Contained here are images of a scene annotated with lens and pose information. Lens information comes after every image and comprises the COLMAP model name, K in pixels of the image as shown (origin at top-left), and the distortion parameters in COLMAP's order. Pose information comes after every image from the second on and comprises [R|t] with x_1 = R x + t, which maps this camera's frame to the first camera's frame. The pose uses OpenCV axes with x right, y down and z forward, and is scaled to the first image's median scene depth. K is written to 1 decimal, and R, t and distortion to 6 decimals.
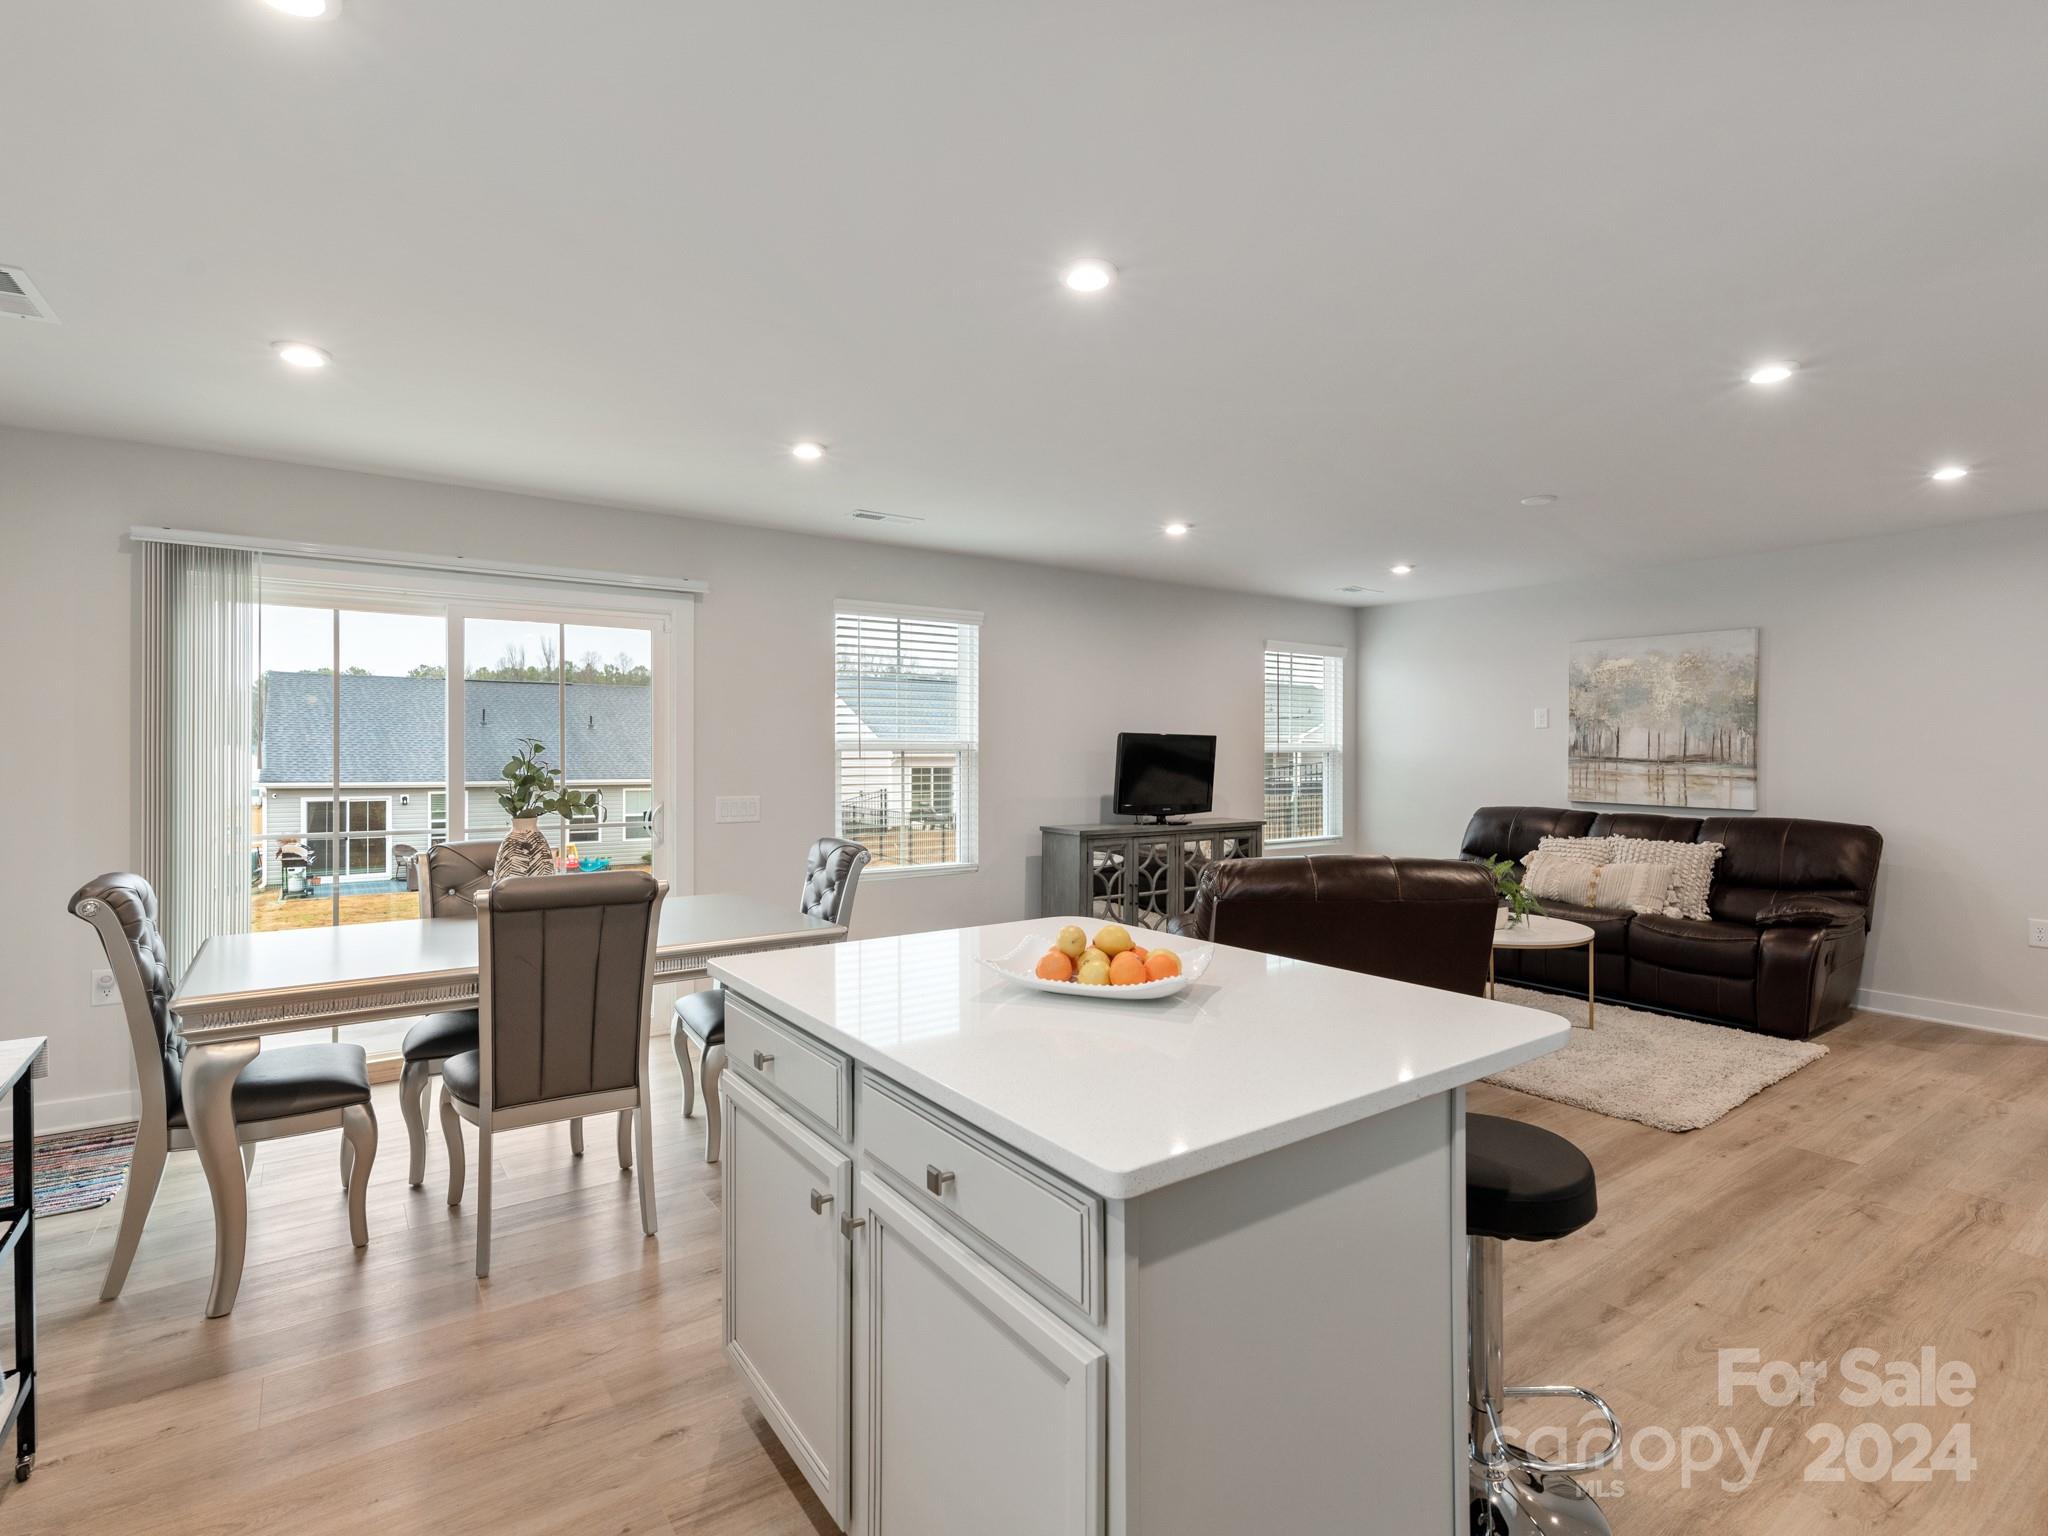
lens RADIAL K [[997.2, 0, 1013.2], [0, 997.2, 758.2], [0, 0, 1]] dist [0.001247, -0.001450]
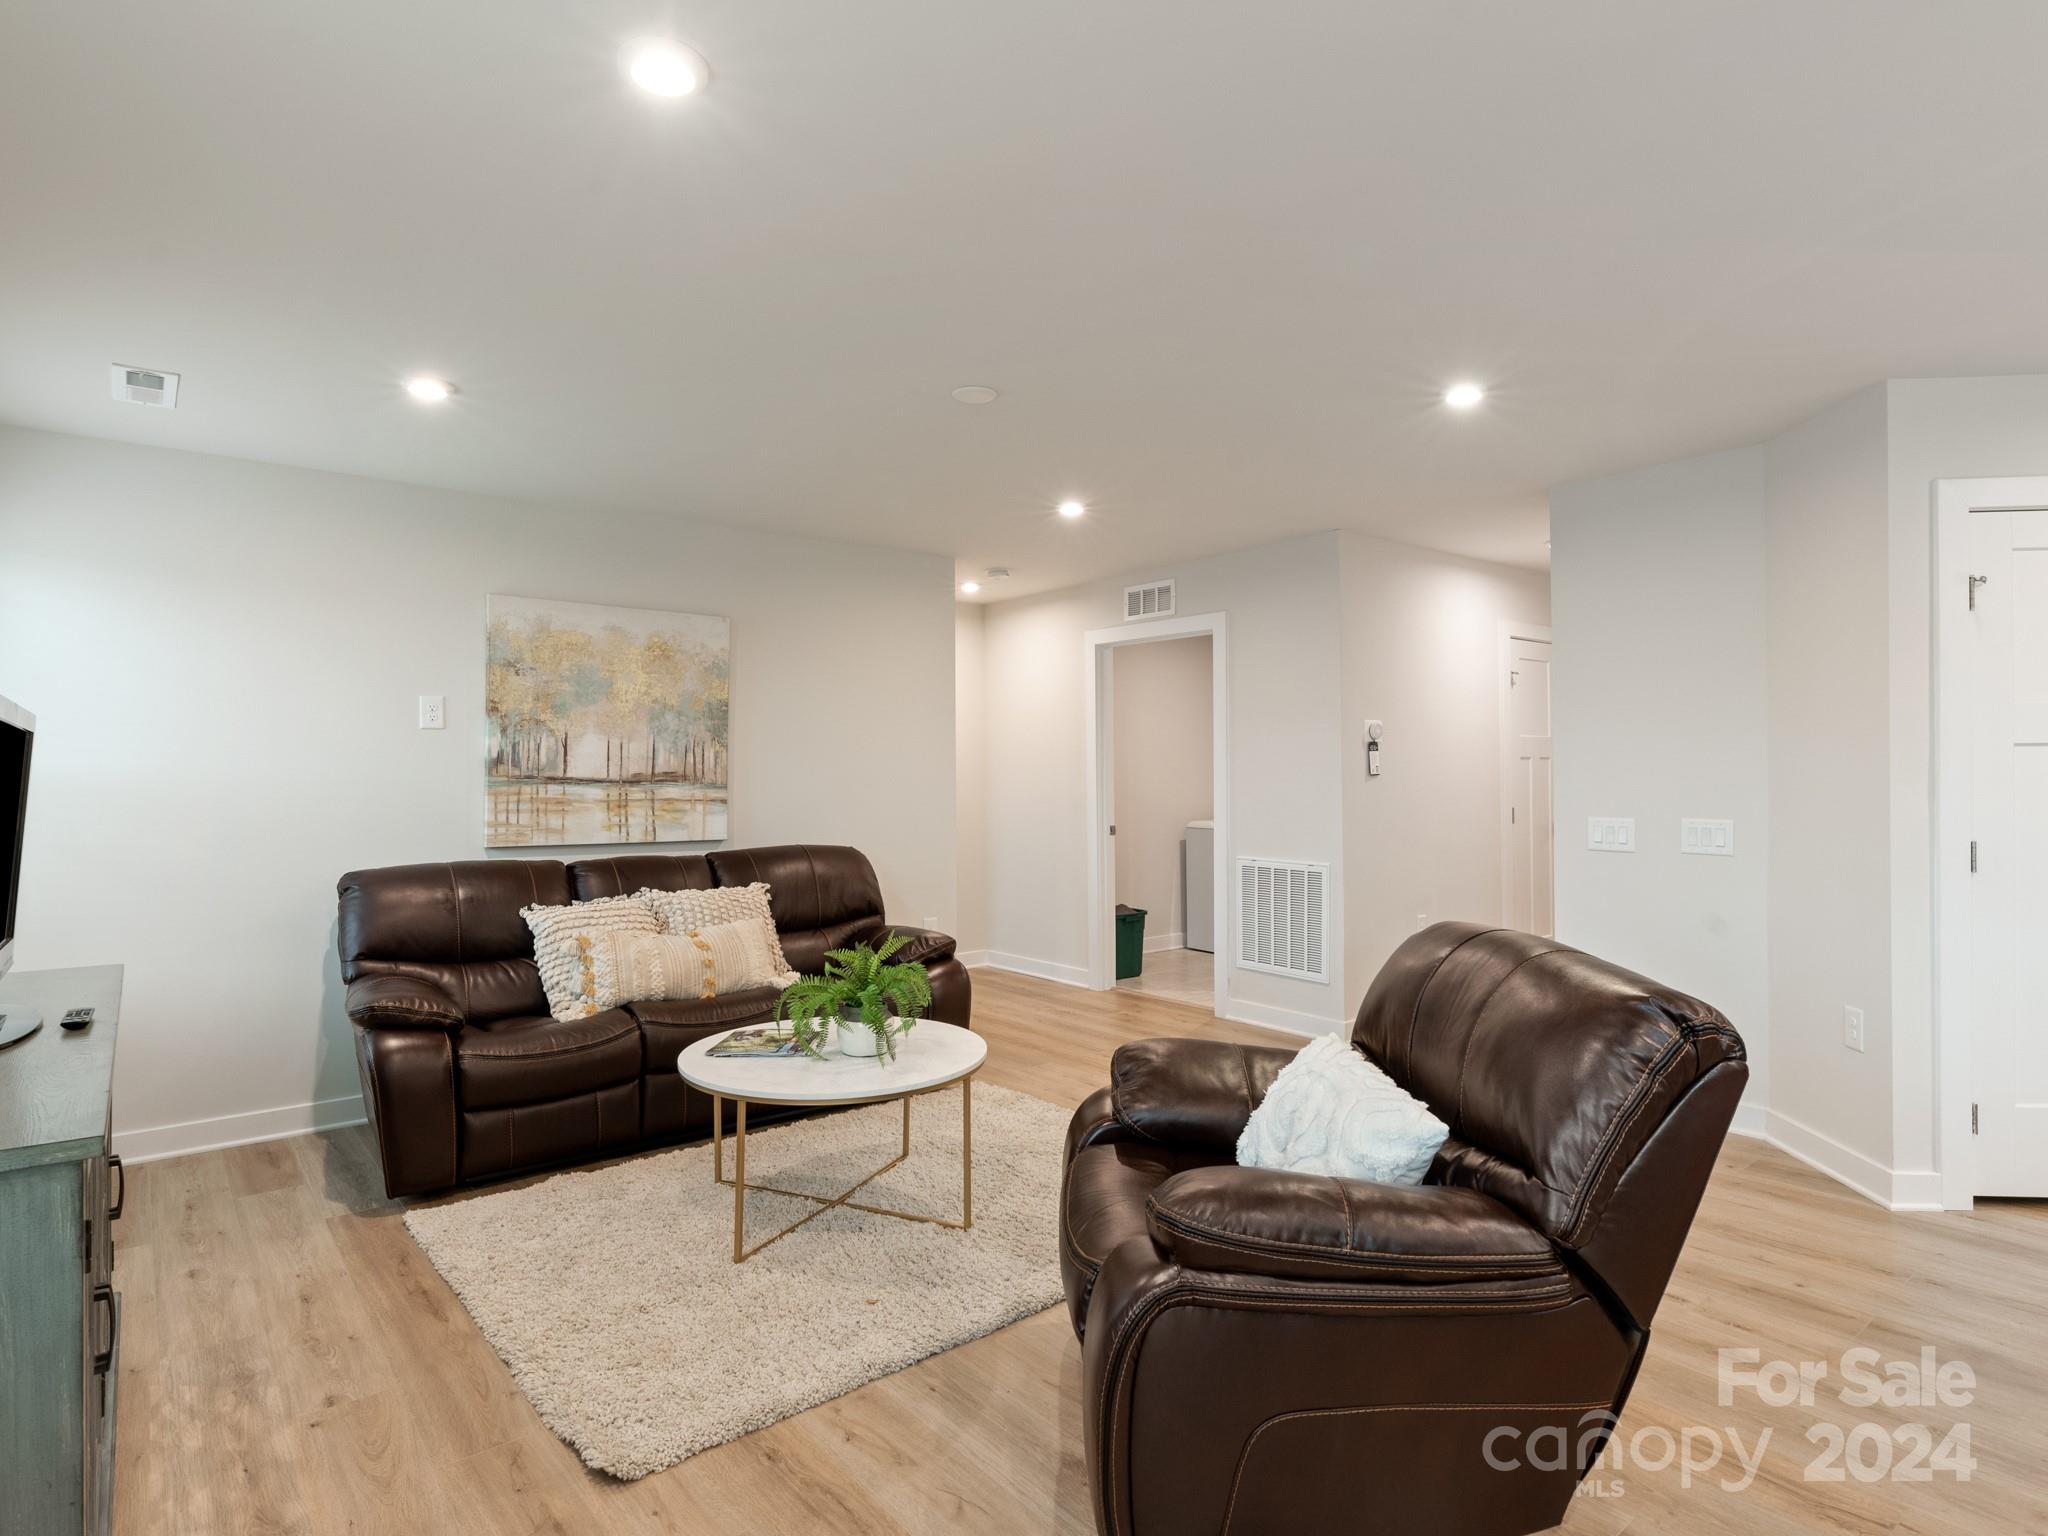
lens RADIAL K [[1083.3, 0, 1016.7], [0, 1083.3, 760.9], [0, 0, 1]] dist [-0.000862, -0.000651]
pose [[-0.078004, 0.013901, 0.996856, -0.159210], [0.012337, 0.999840, -0.012977, 0.001836], [-0.996877, 0.011286, -0.078163, 0.806459]]
